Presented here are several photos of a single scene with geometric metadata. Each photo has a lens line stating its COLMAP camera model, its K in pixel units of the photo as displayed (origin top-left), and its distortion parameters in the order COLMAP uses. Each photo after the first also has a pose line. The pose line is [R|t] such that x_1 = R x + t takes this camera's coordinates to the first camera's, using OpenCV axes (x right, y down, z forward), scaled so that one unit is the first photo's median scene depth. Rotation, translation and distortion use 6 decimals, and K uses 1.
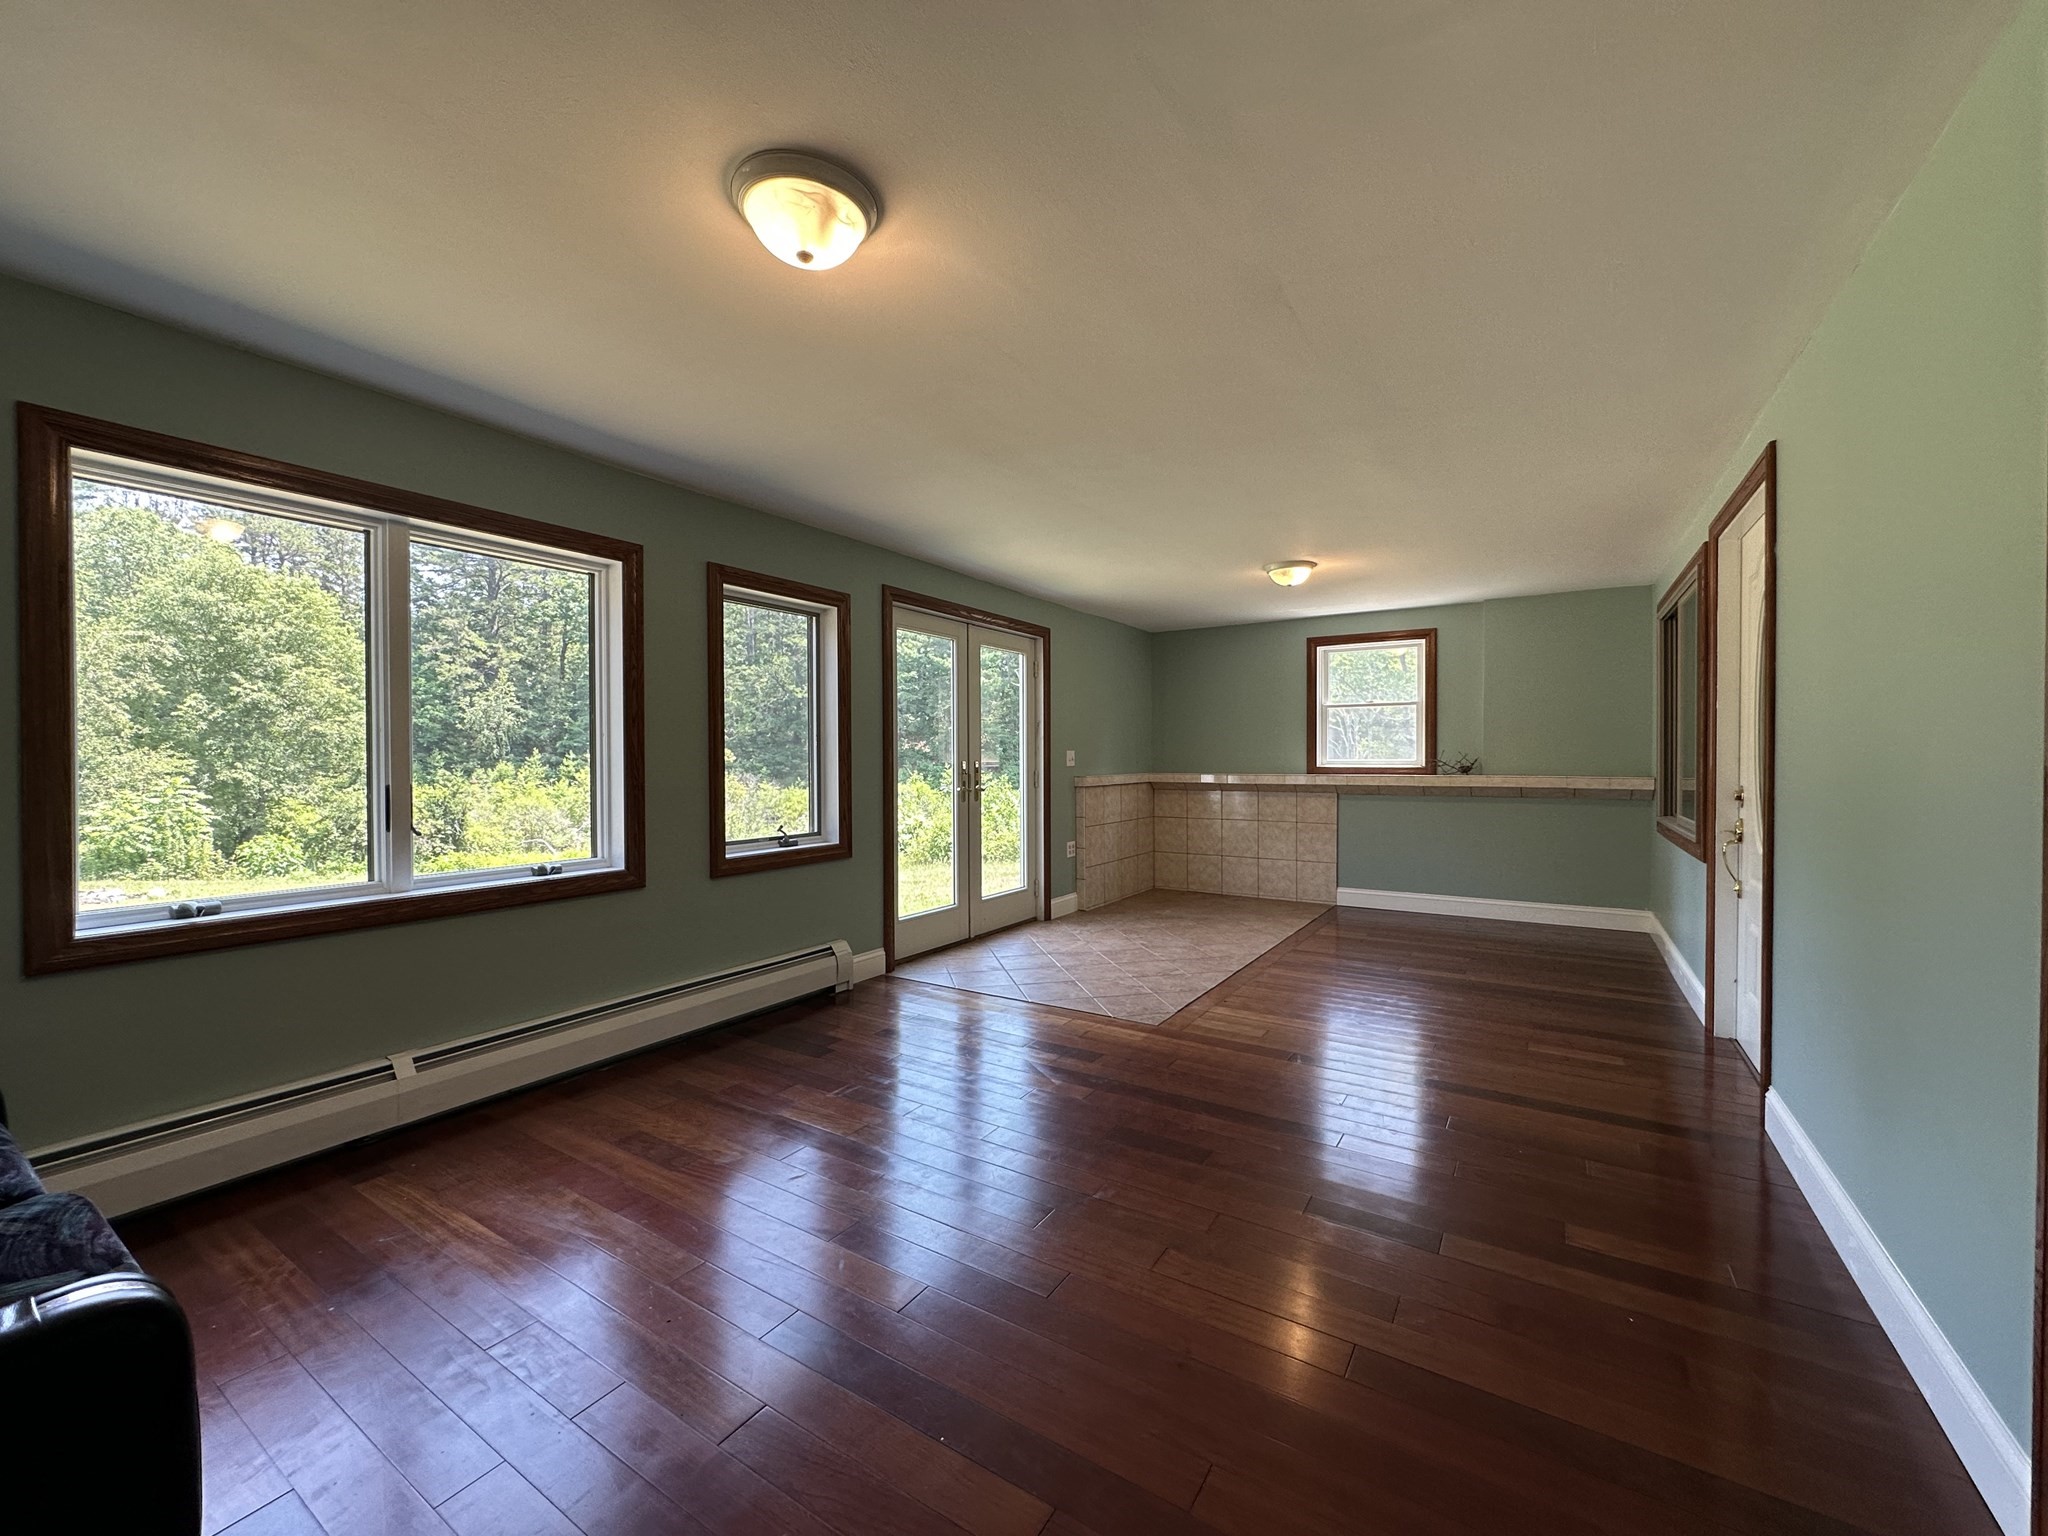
lens RADIAL K [[813.8, 0, 1028.9], [0, 813.8, 766.0], [0, 0, 1]] dist [-0.005217, 0.000304]
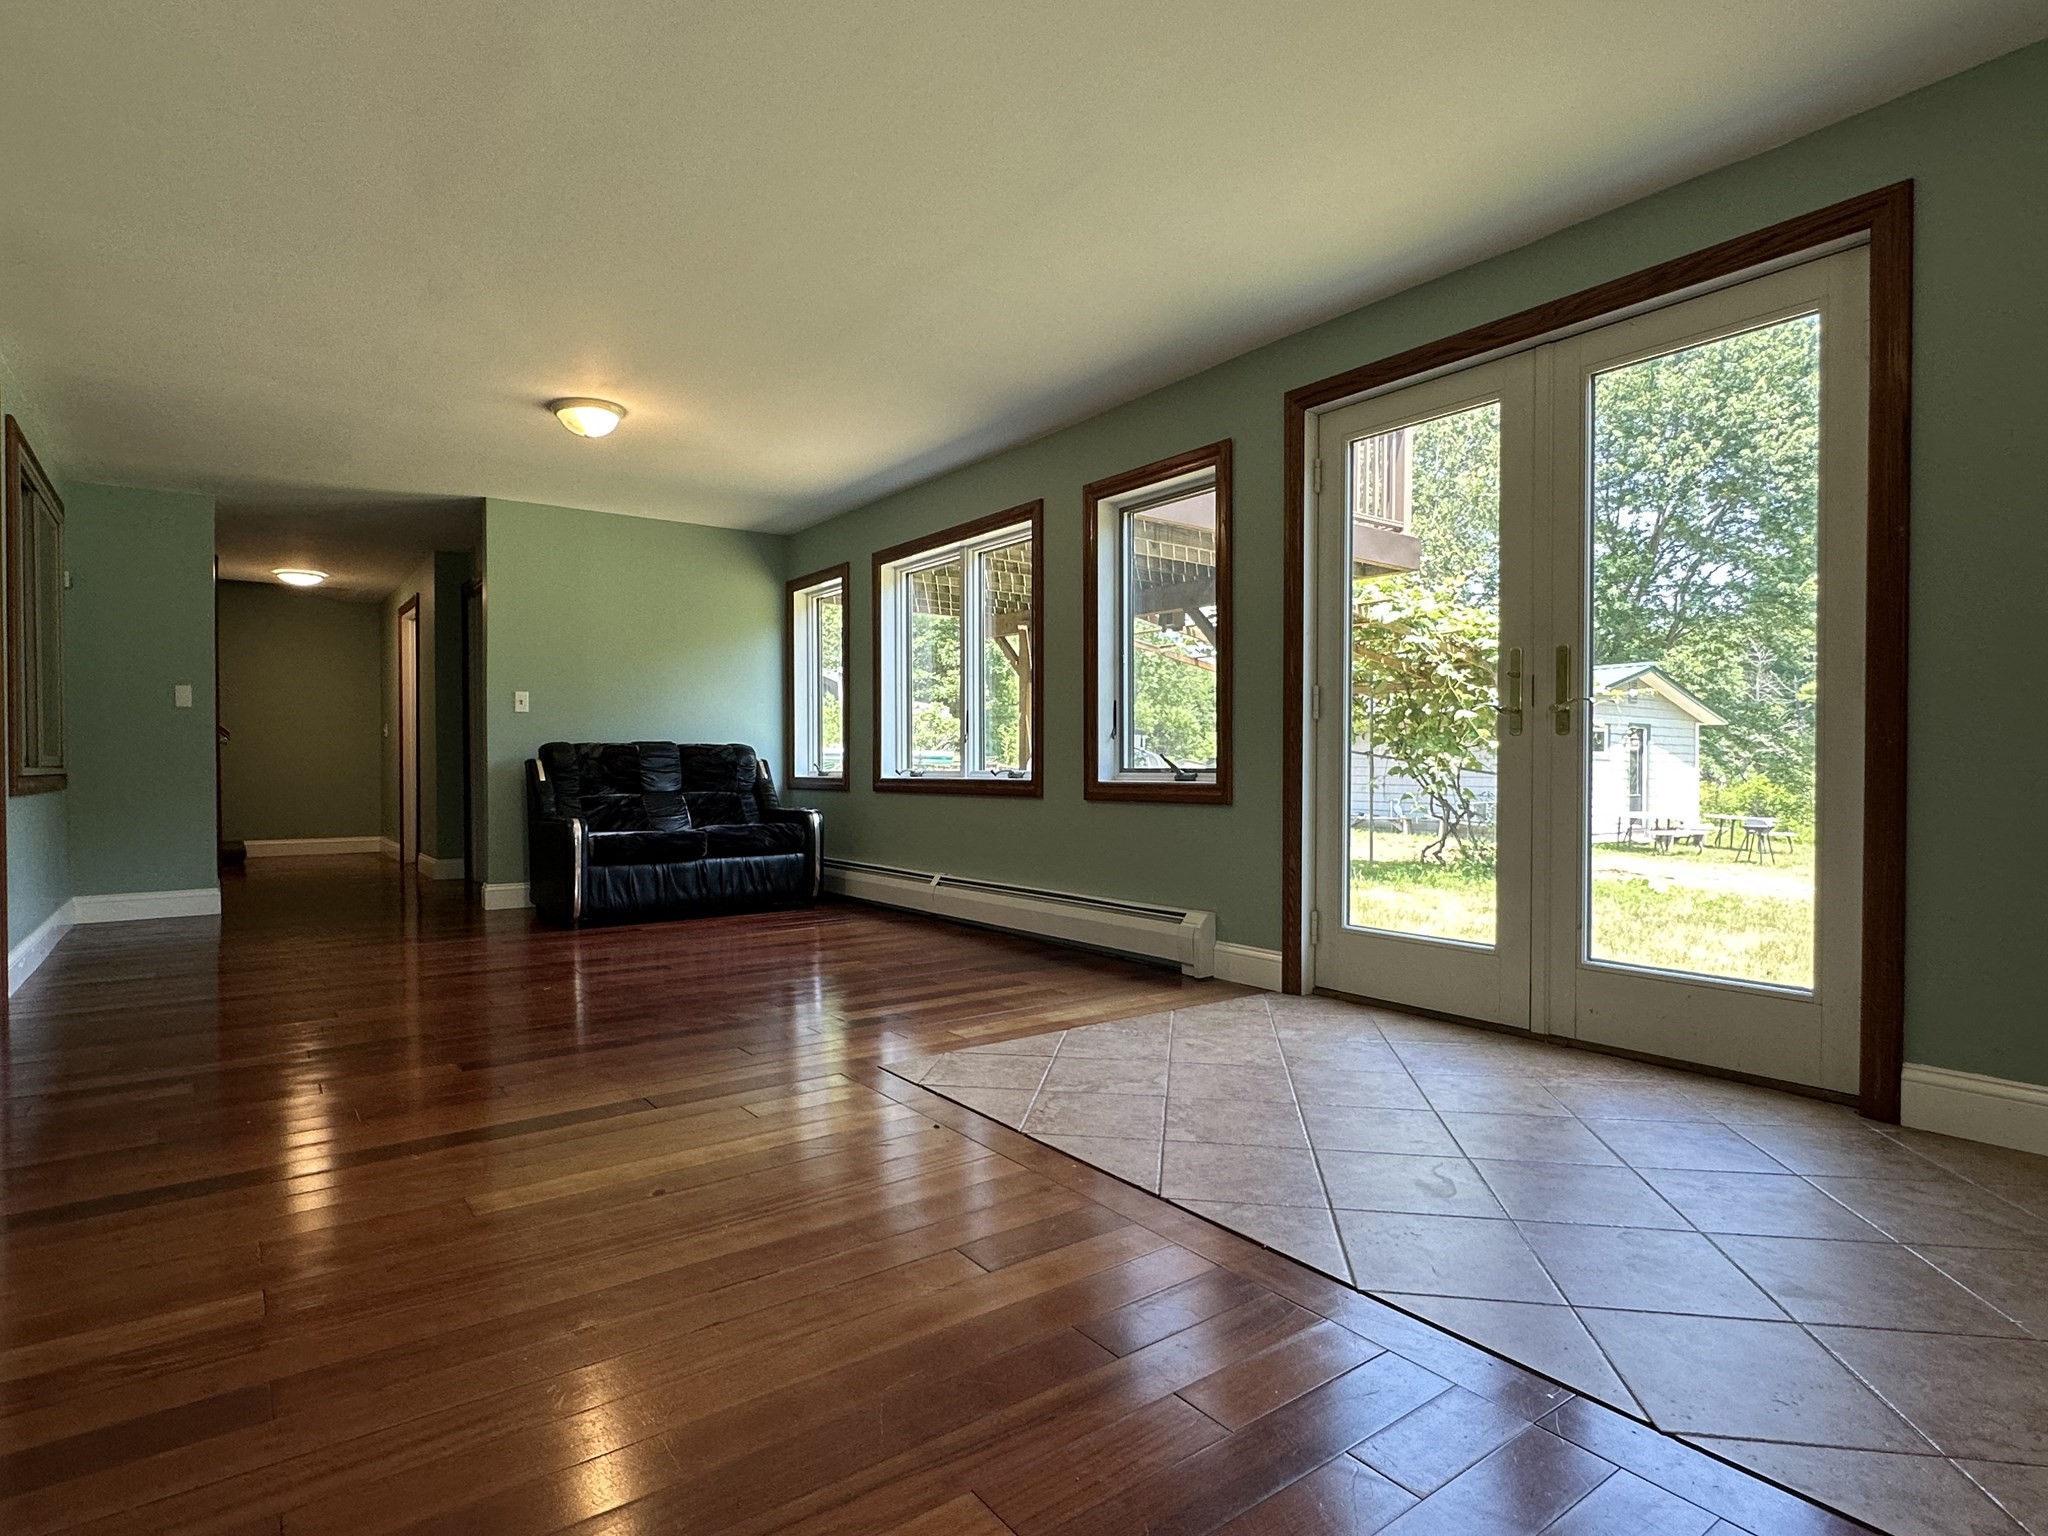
lens RADIAL K [[1091.3, 0, 1021.3], [0, 1091.3, 769.8], [0, 0, 1]] dist [0.000498, -0.000003]
pose [[-0.358827, 0.008413, -0.933366, 0.799485], [-0.004196, 0.999935, 0.010626, 0.077884], [0.933394, 0.007729, -0.358769, 1.256694]]
